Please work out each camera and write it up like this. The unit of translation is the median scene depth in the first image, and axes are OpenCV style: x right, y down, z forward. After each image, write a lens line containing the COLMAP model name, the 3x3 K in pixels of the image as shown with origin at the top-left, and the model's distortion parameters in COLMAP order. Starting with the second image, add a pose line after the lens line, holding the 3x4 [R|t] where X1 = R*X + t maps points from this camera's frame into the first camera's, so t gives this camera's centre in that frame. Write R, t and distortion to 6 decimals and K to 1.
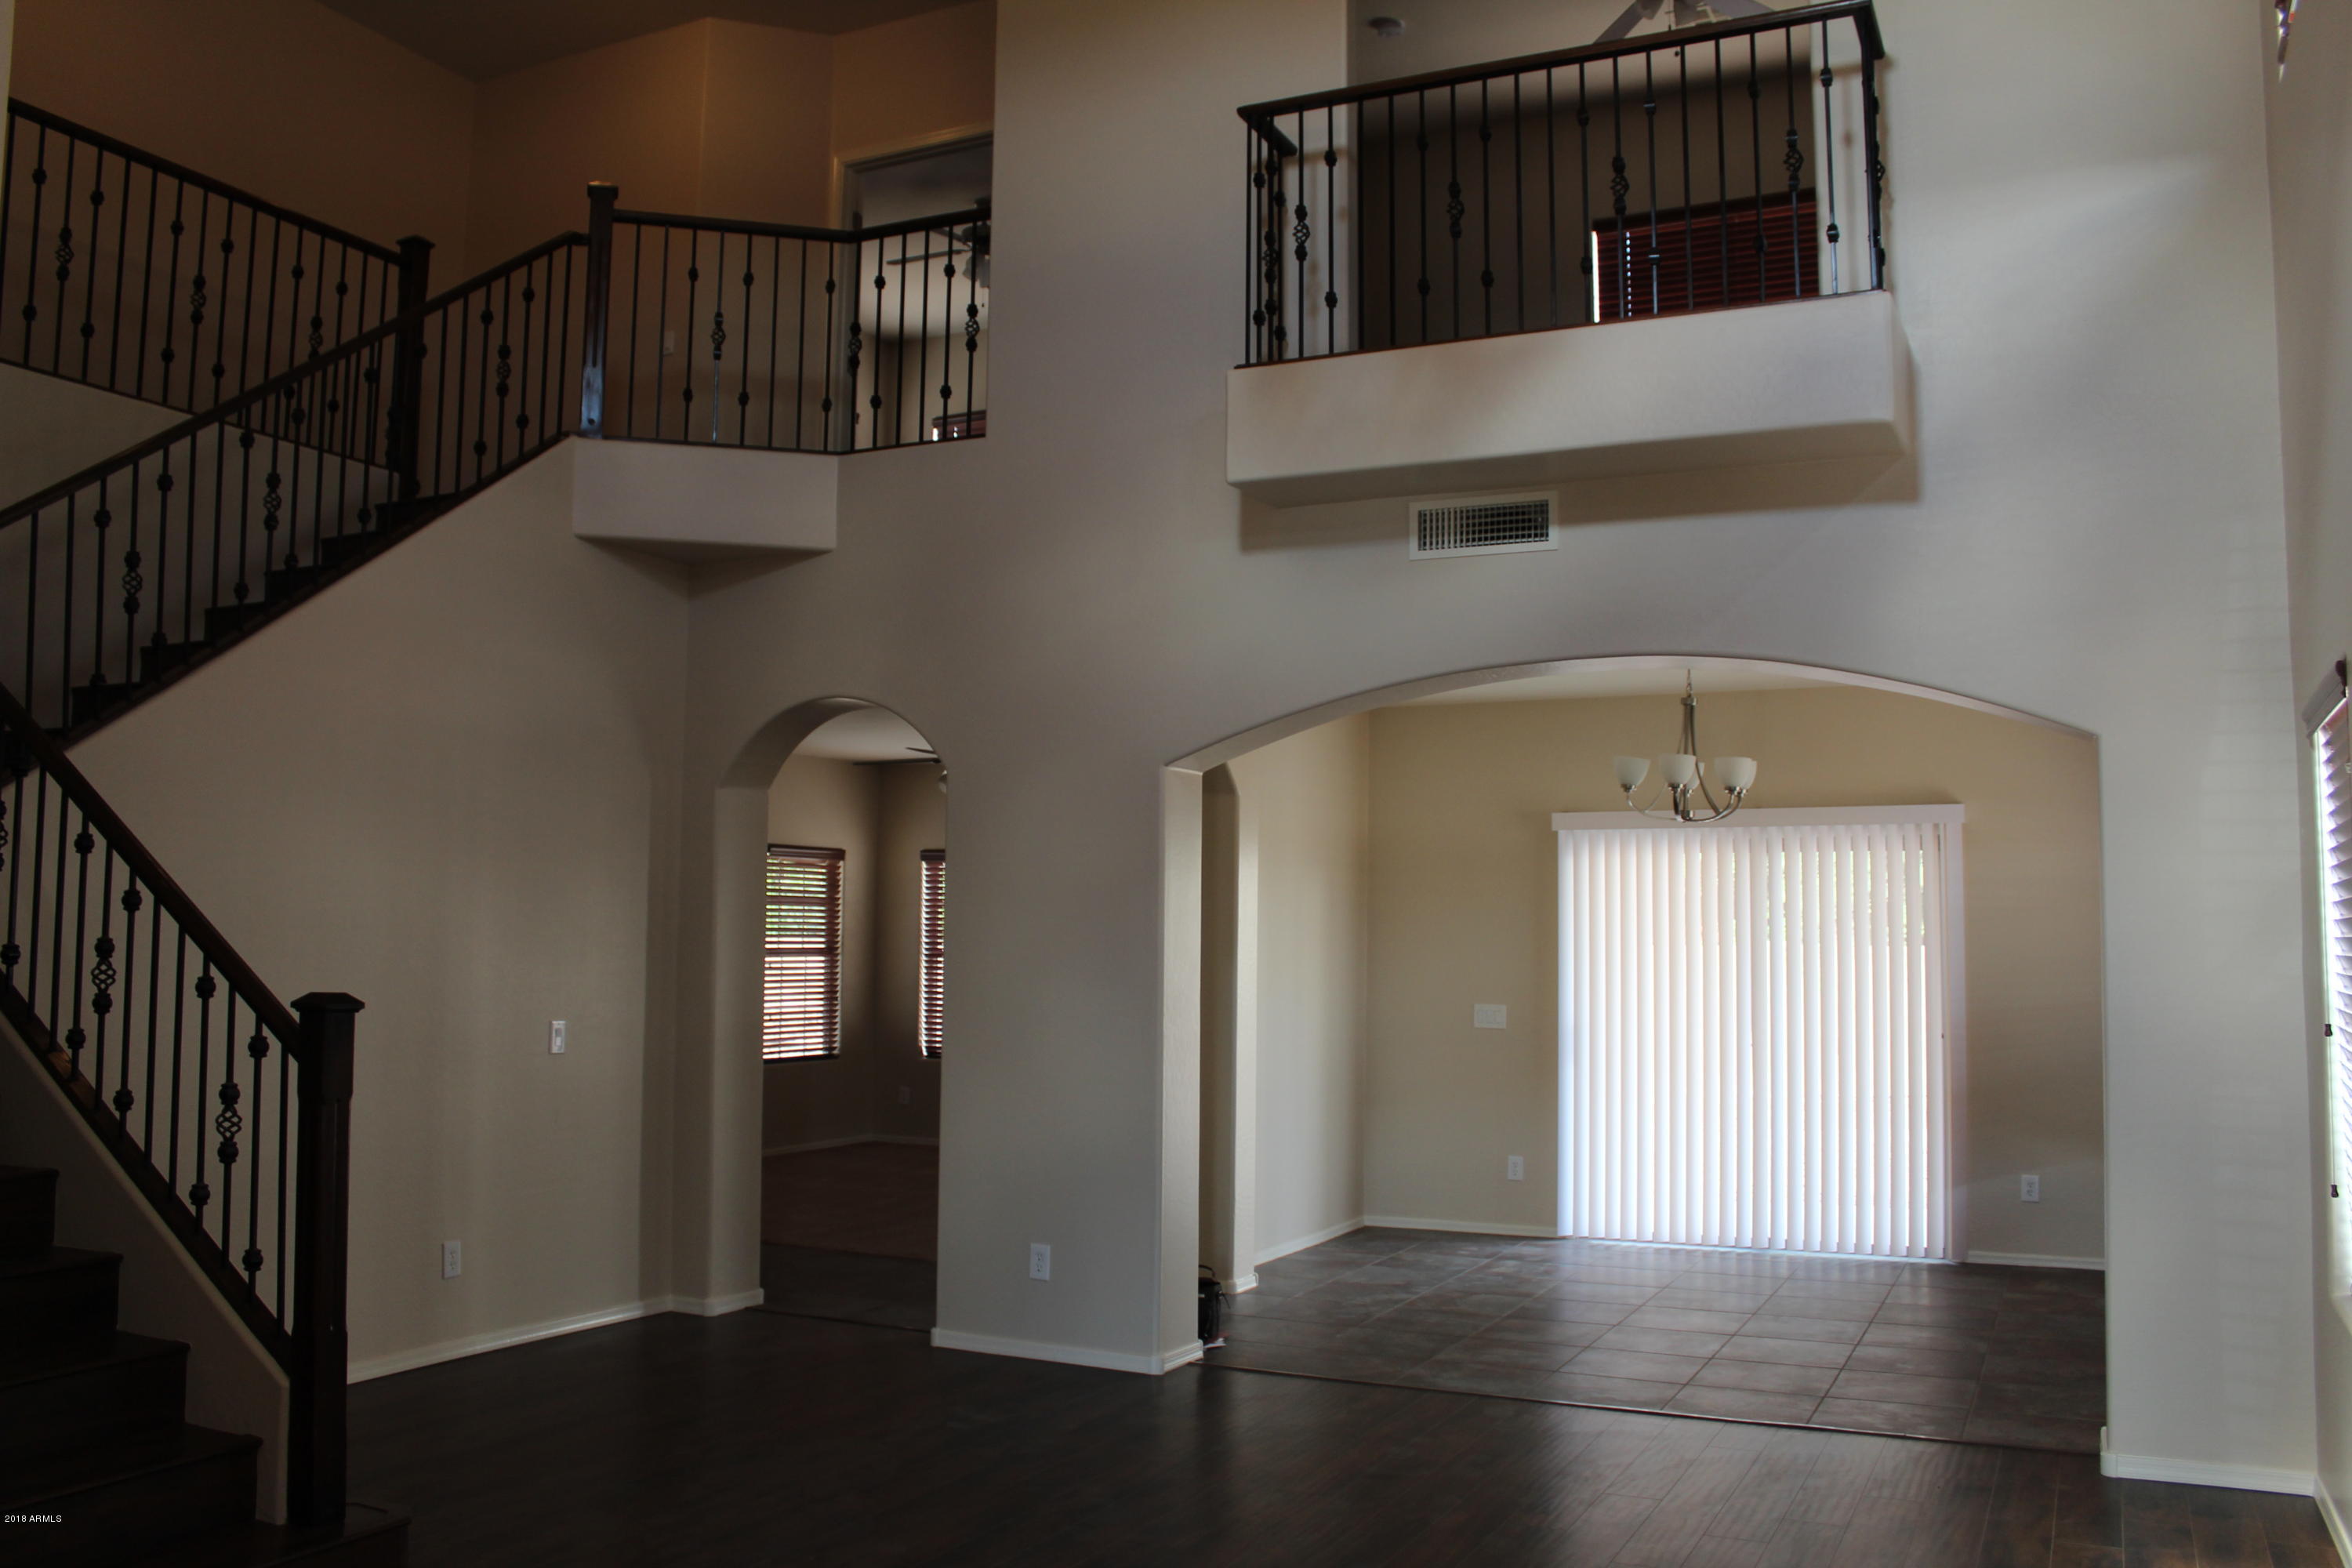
lens RADIAL K [[1958.0, 0, 1146.6], [0, 1958.0, 777.3], [0, 0, 1]] dist [-0.163800, 0.146807]
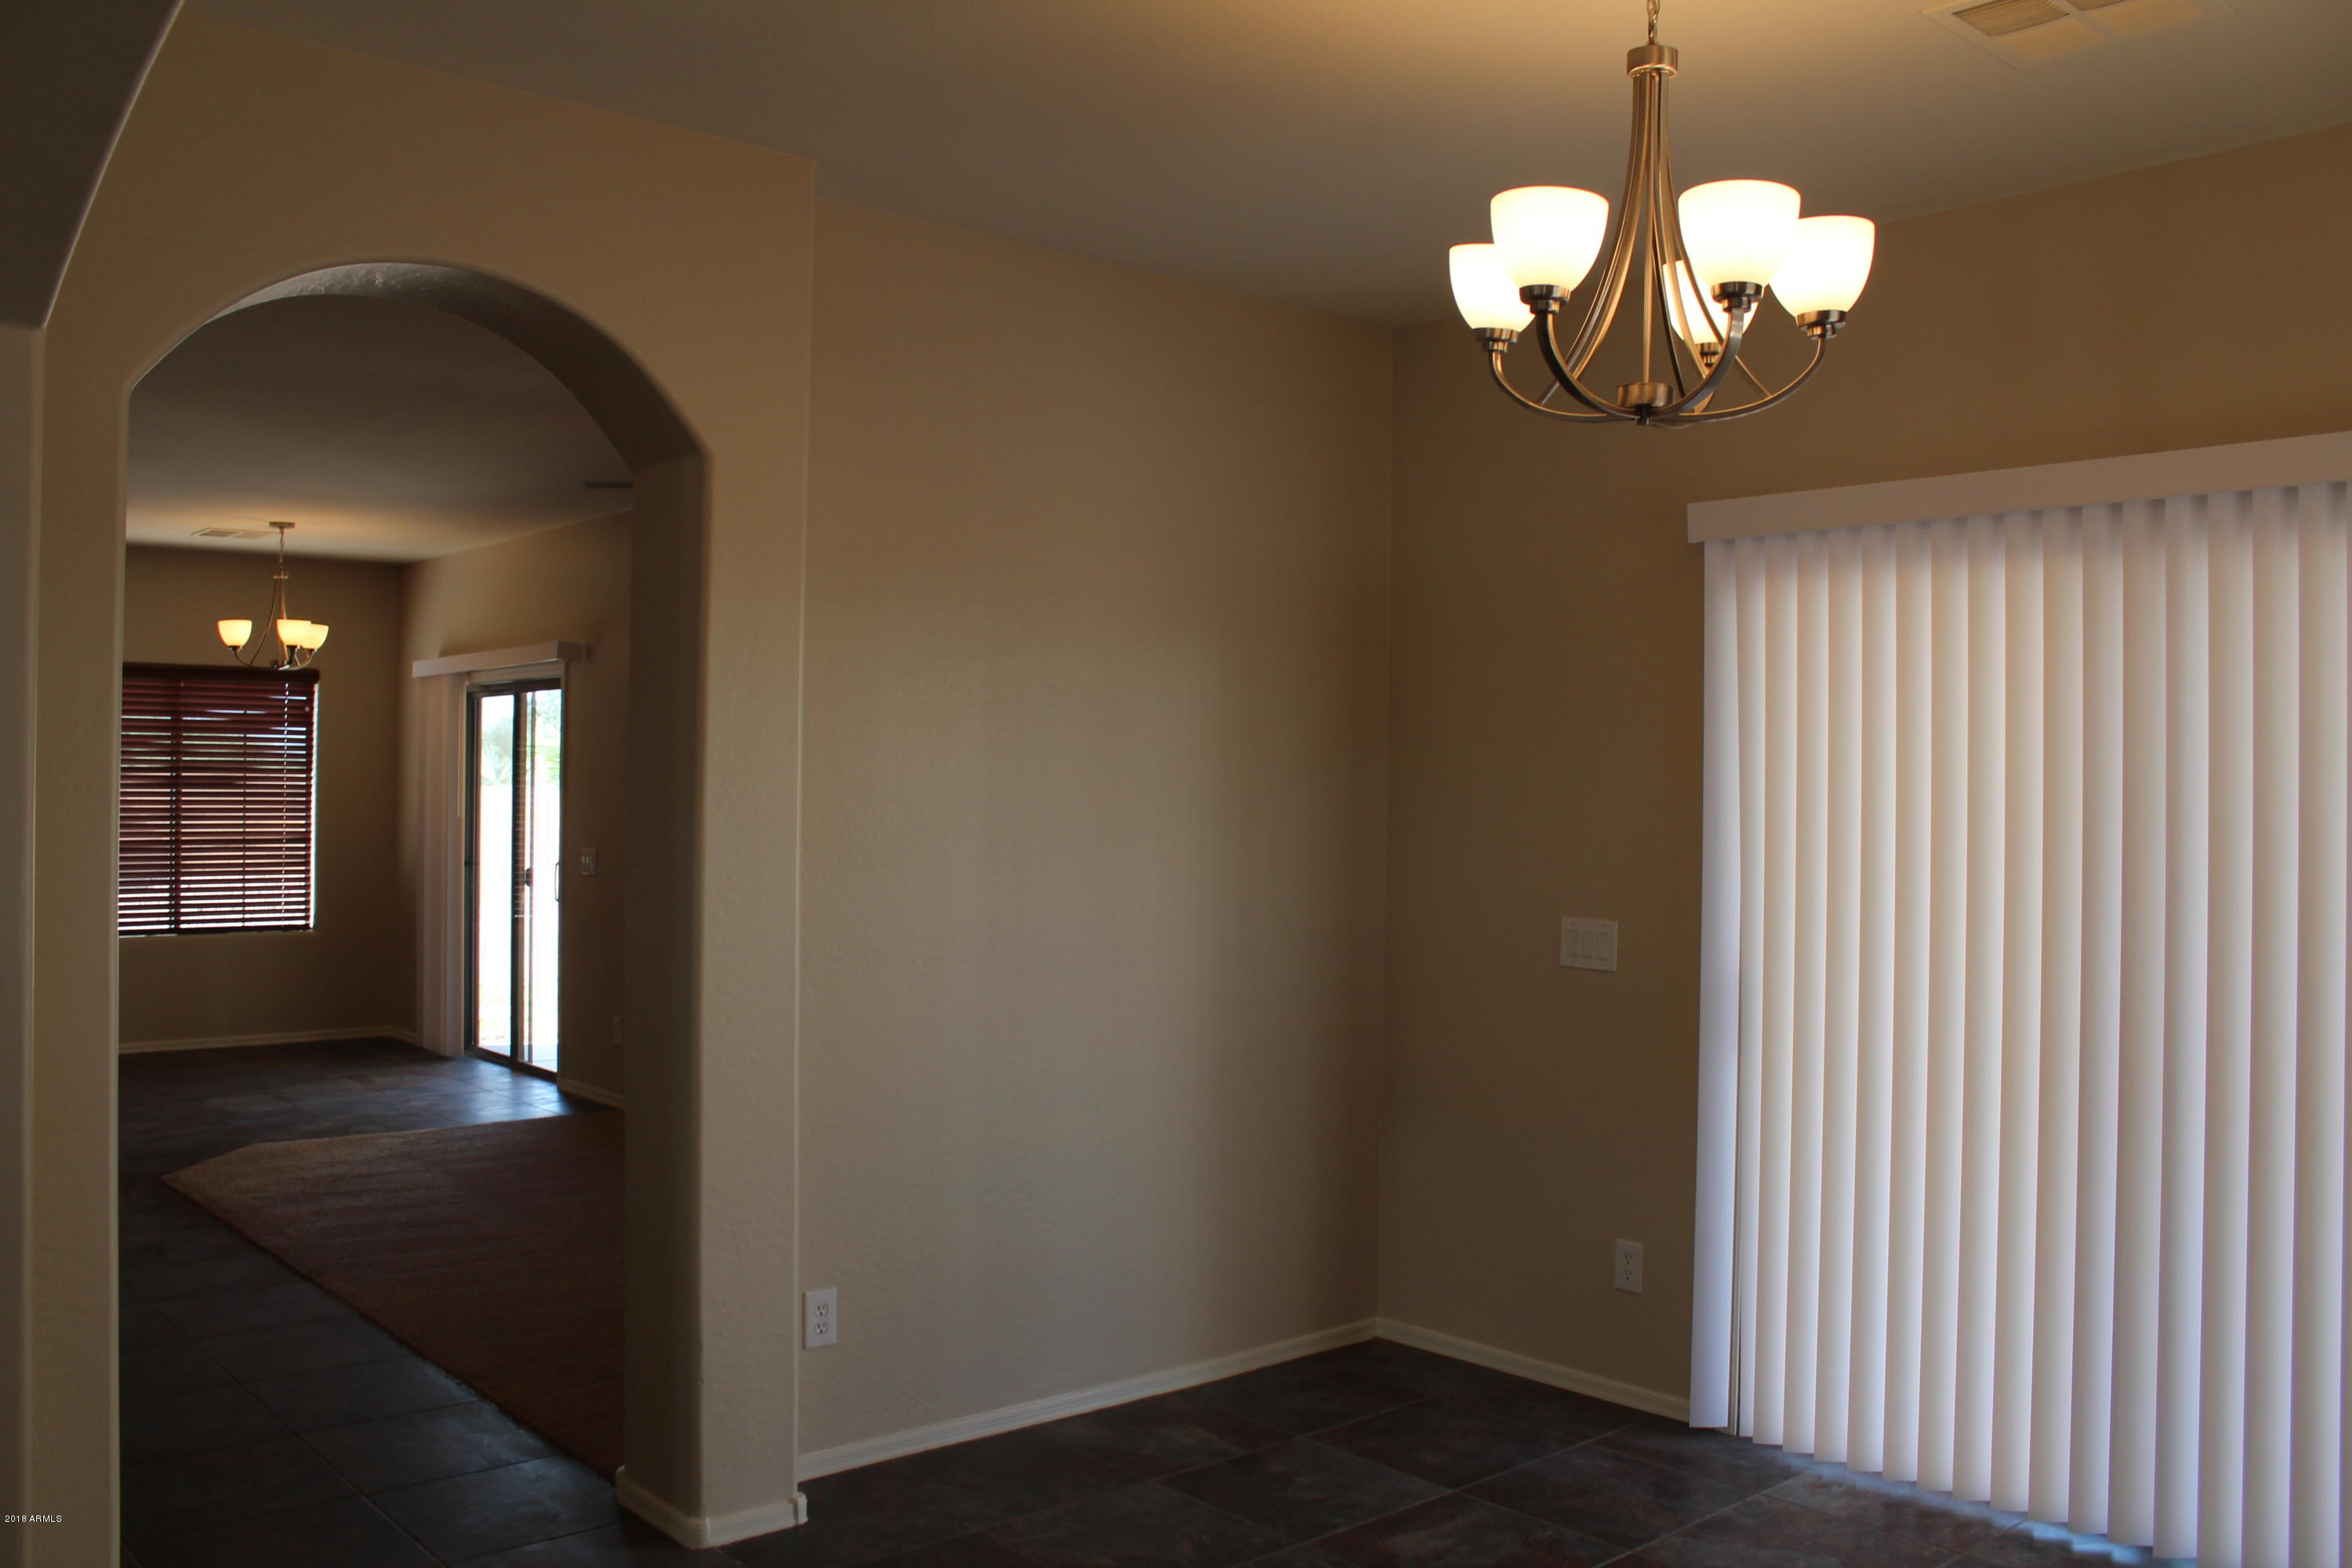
lens RADIAL K [[1958.0, 0, 1146.6], [0, 1958.0, 777.3], [0, 0, 1]] dist [-0.163800, 0.146807]
pose [[0.921782, -0.002322, -0.387701, 0.388649], [0.030623, 0.997294, 0.066835, 0.070705], [0.386497, -0.073480, 0.919359, 0.782001]]
